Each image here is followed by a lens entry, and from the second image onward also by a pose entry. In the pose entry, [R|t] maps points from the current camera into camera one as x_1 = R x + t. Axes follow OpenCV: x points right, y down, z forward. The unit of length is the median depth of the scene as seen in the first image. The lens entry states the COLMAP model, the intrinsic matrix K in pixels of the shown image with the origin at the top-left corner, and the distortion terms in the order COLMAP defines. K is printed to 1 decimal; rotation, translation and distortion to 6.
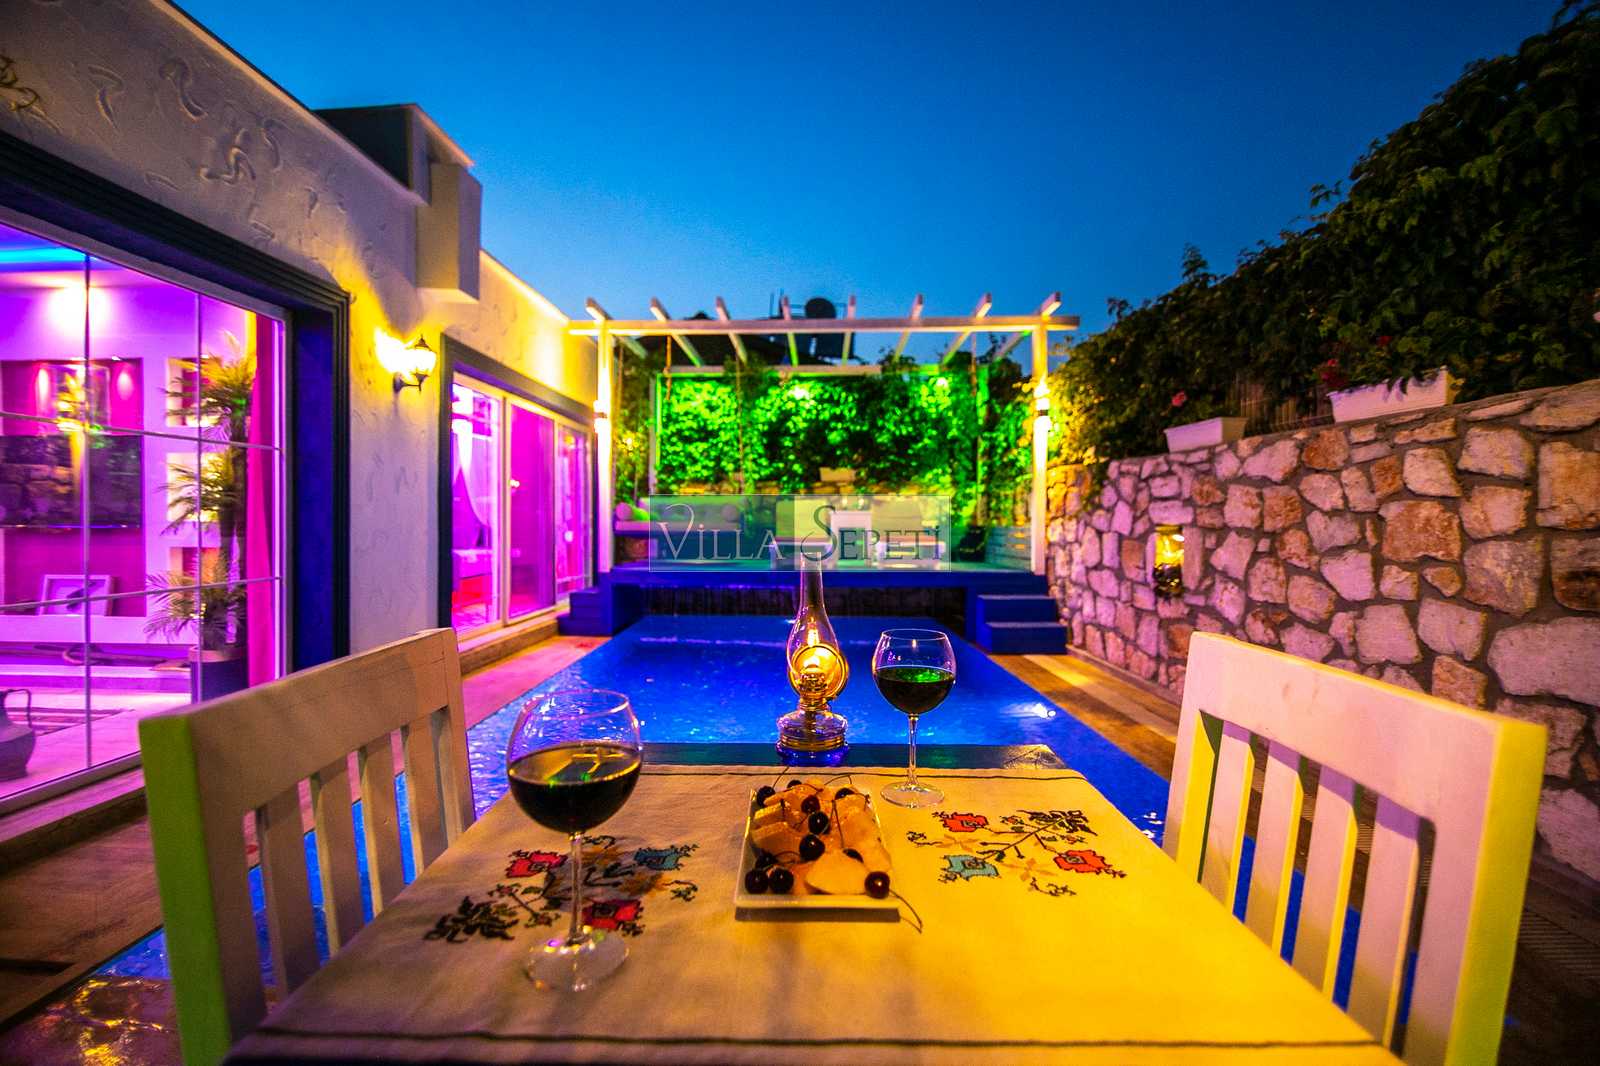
lens RADIAL K [[722.4, 0, 800.0], [0, 722.4, 533.0], [0, 0, 1]] dist [0.000061, -0.010063]
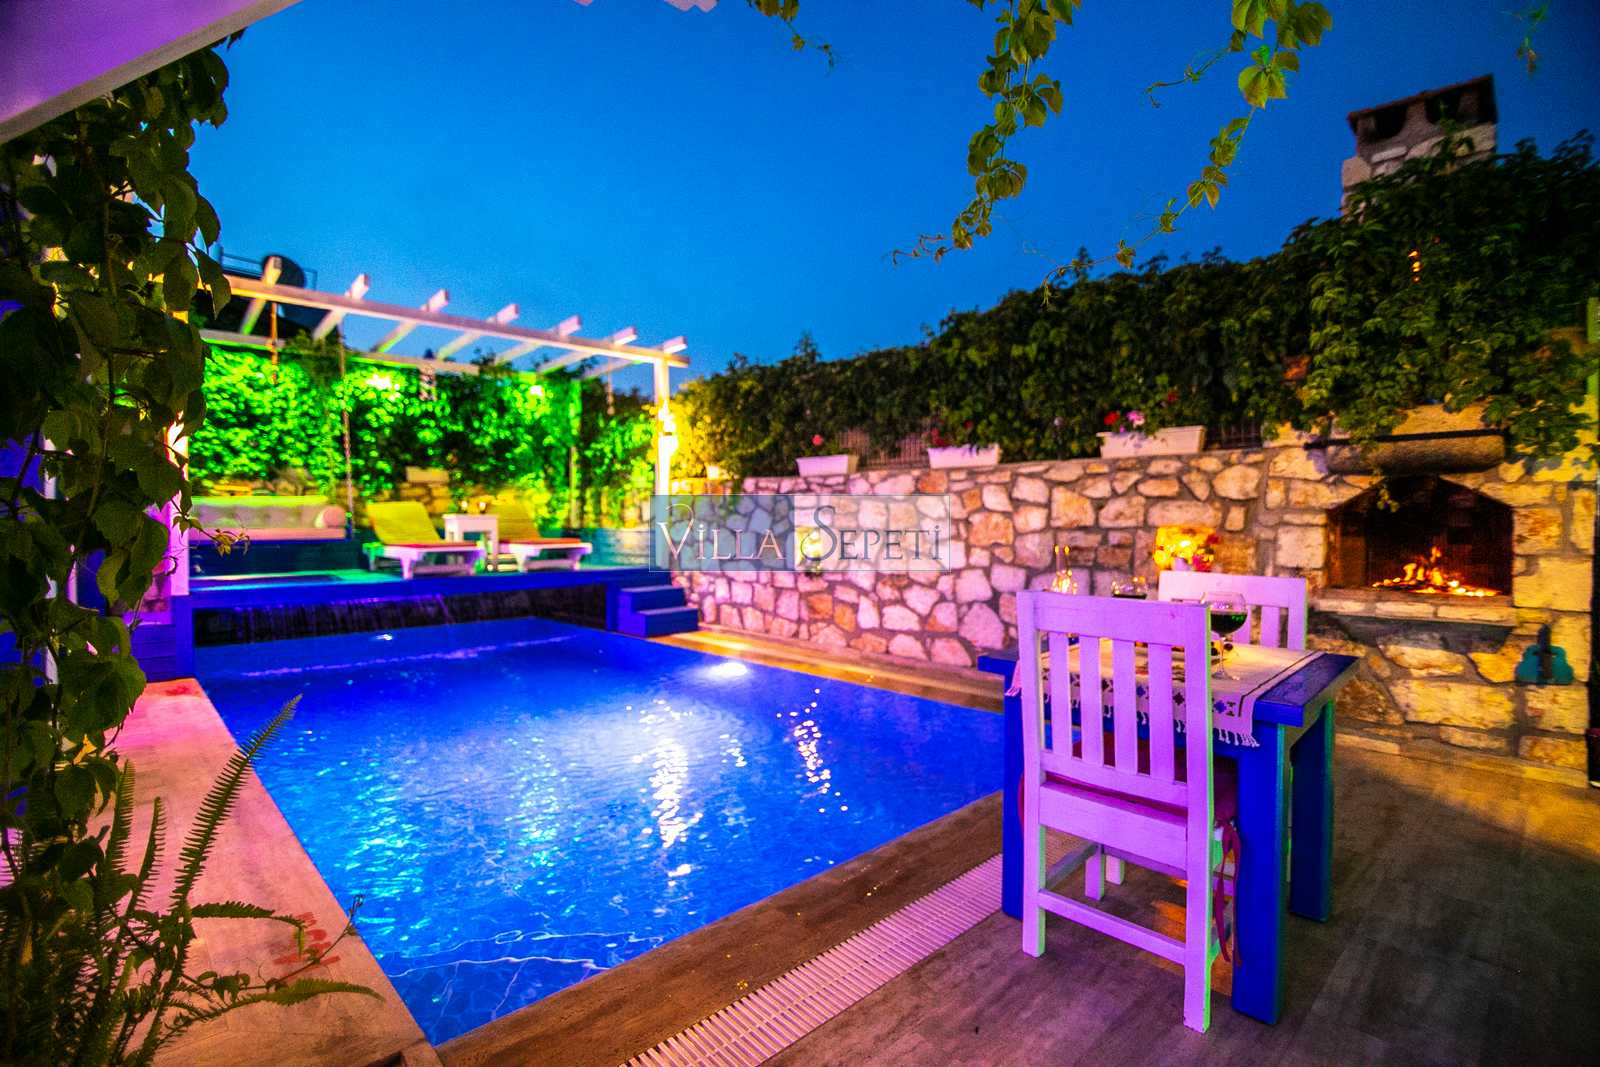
lens RADIAL K [[706.9, 0, 800.0], [0, 706.9, 533.5], [0, 0, 1]] dist [-0.003157, -0.008975]
pose [[0.714446, -0.017974, 0.699460, -0.363083], [0.016636, 0.999824, 0.008700, -0.007309], [-0.699493, 0.005421, 0.714619, 0.009420]]
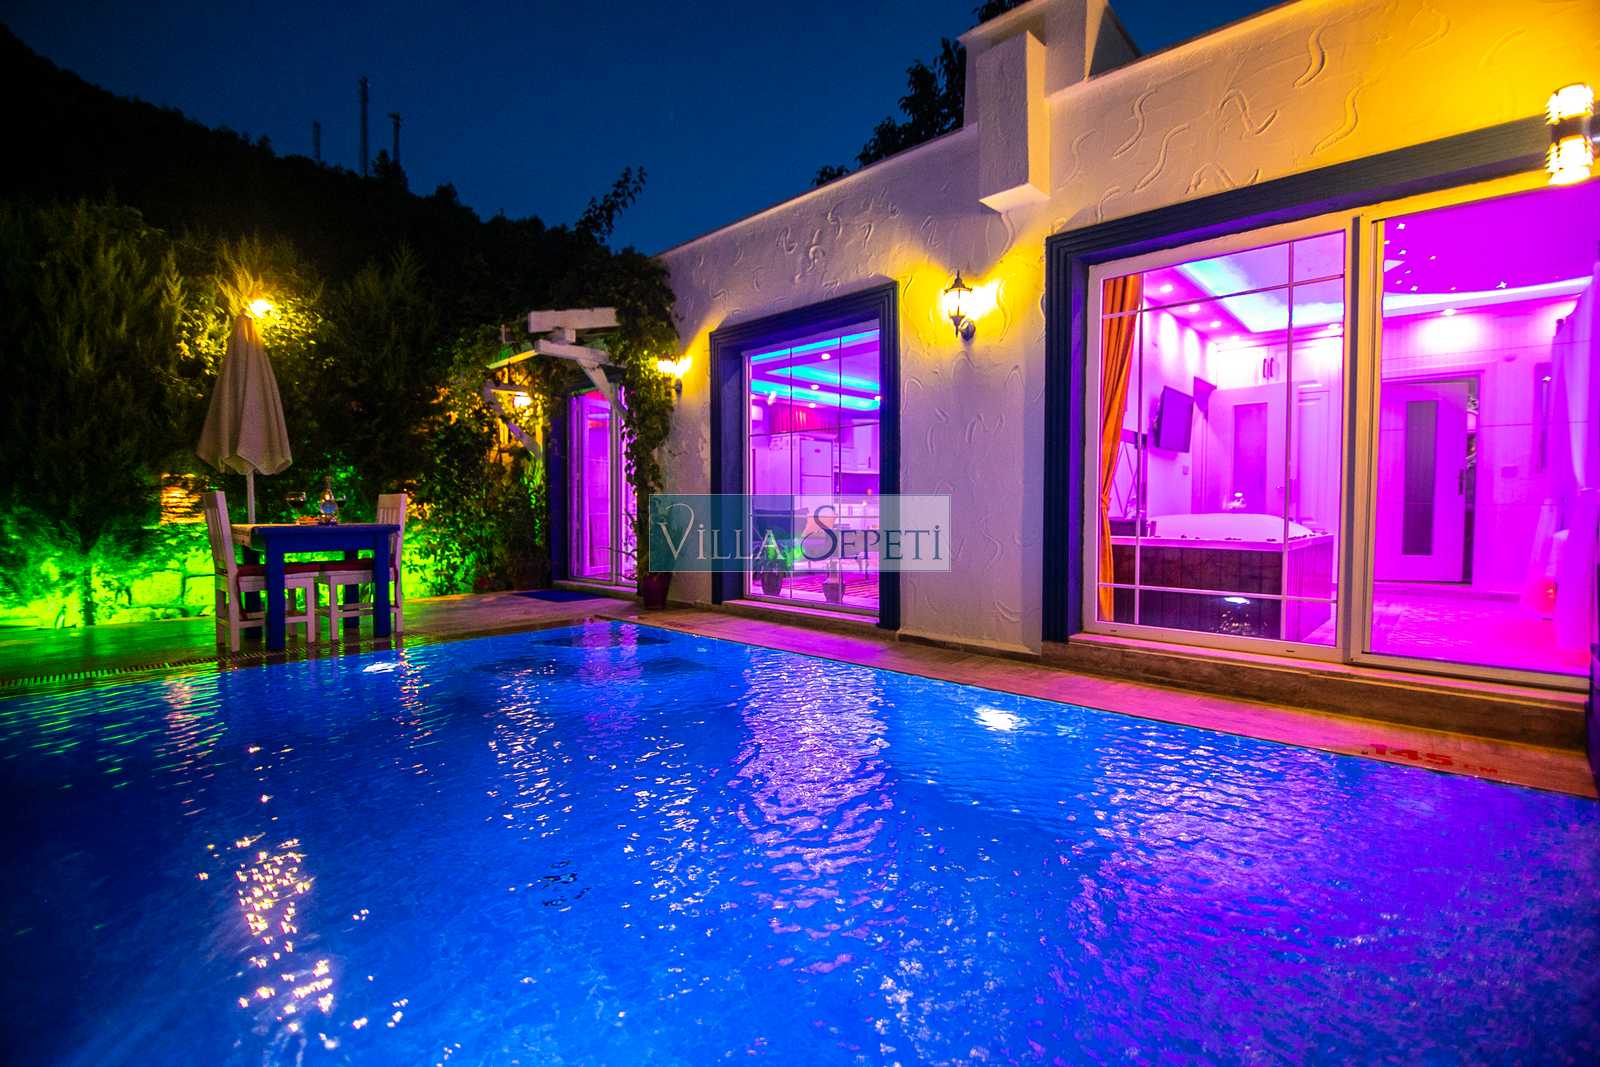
lens RADIAL K [[722.4, 0, 800.0], [0, 722.4, 533.5], [0, 0, 1]] dist [0.000061, -0.010063]
pose [[-0.659242, 0.021200, -0.751632, 0.244676], [-0.018019, 0.998870, 0.043978, 0.021299], [0.751715, 0.042536, -0.658115, 1.063967]]
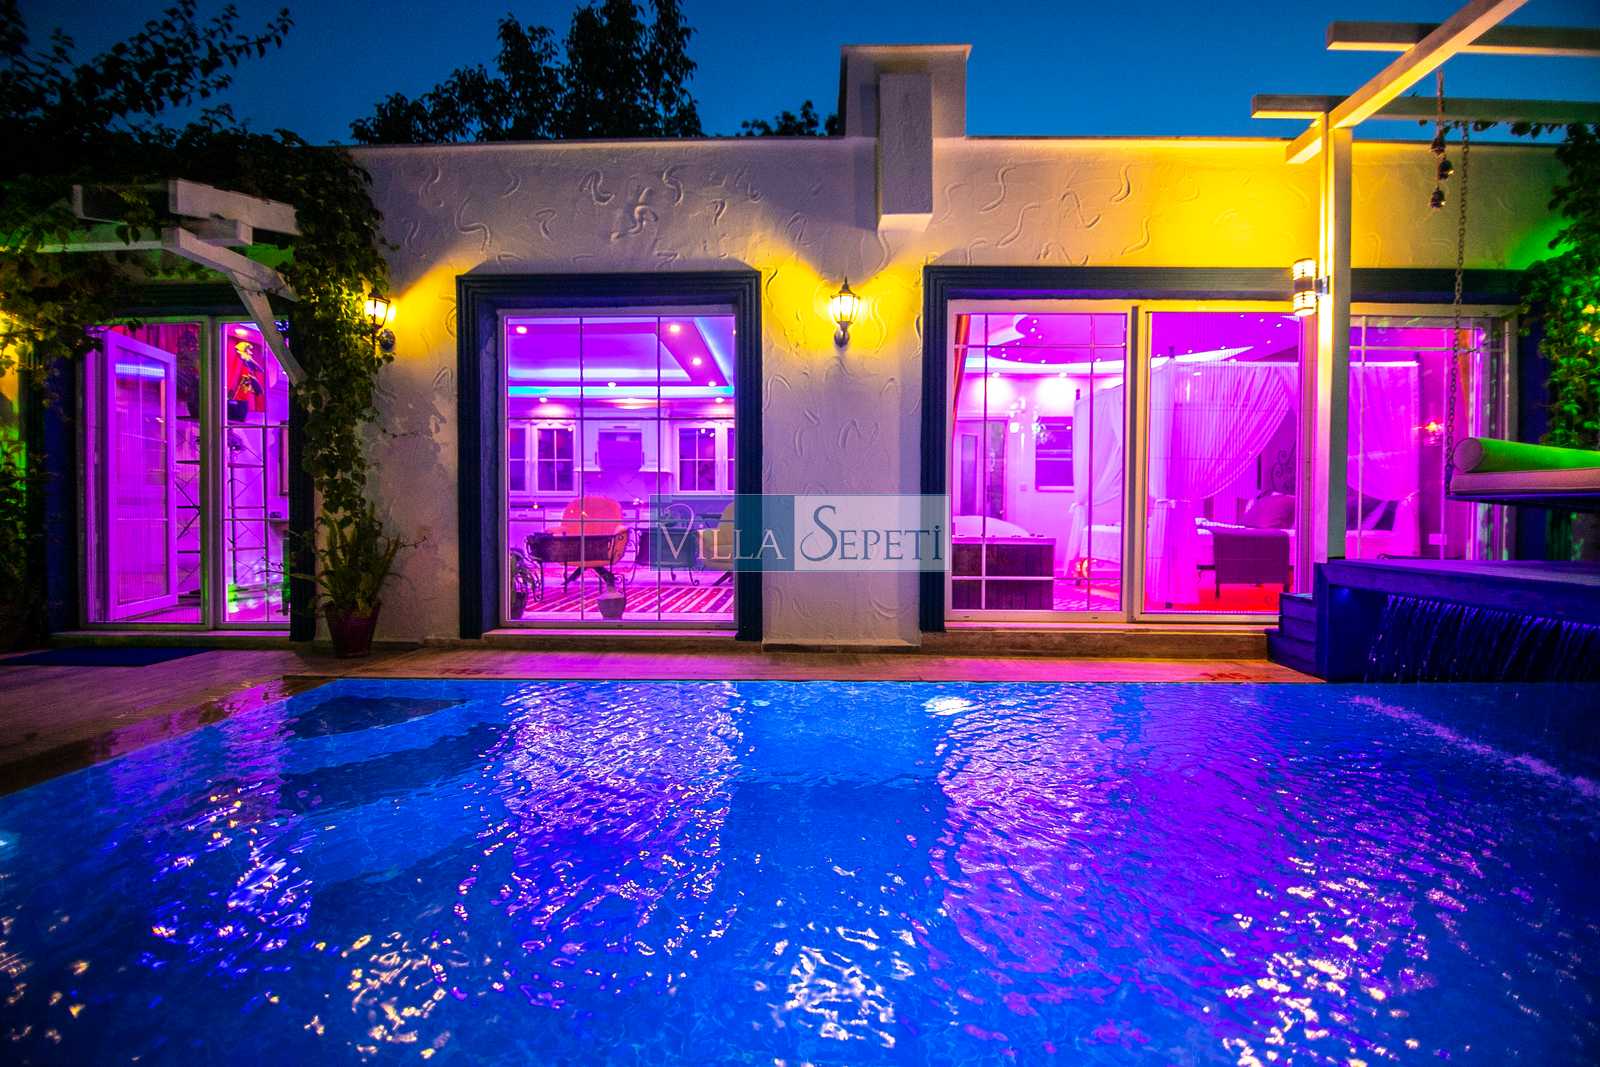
lens RADIAL K [[733.5, 0, 800.0], [0, 733.5, 533.5], [0, 0, 1]] dist [-0.001973, -0.001337]
pose [[0.013576, 0.023185, -0.999639, 0.335642], [-0.021204, 0.999513, 0.022894, 0.030940], [0.999683, 0.020885, 0.014061, 0.665933]]
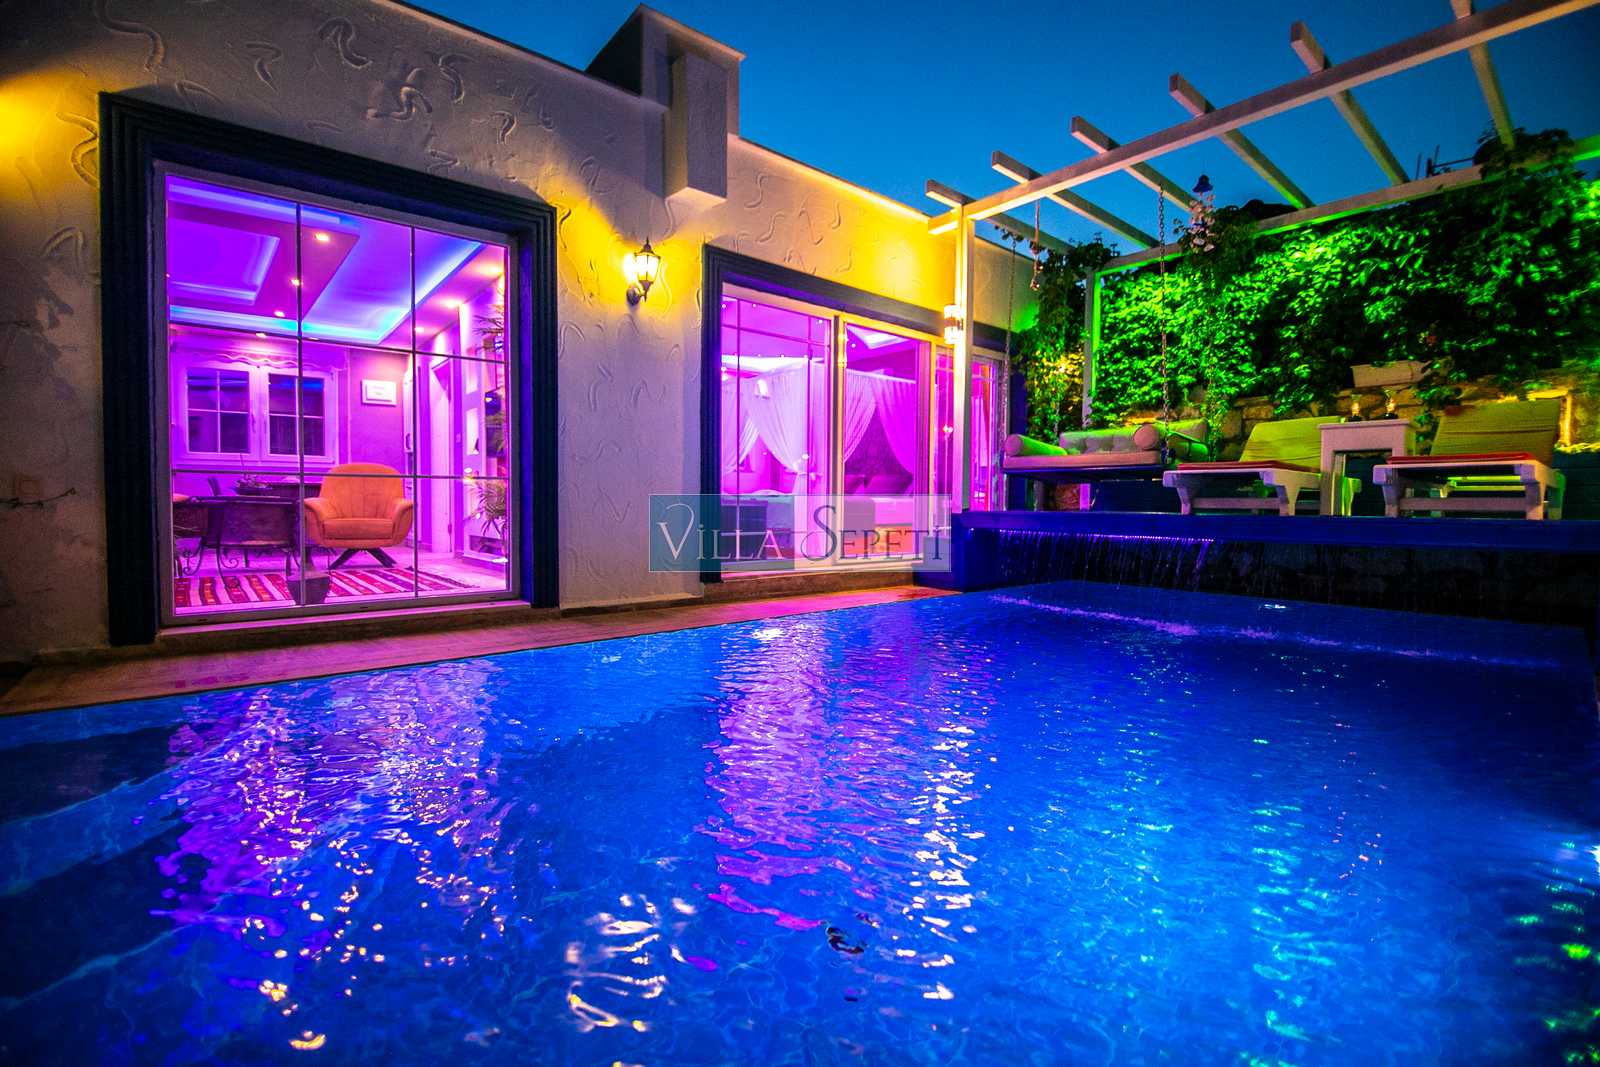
lens RADIAL K [[706.9, 0, 800.0], [0, 706.9, 533.5], [0, 0, 1]] dist [-0.003157, -0.008975]
pose [[0.667185, 0.034234, -0.744105, 0.244454], [-0.017627, 0.999389, 0.030174, 0.064025], [0.744683, -0.007015, 0.667381, 0.365342]]
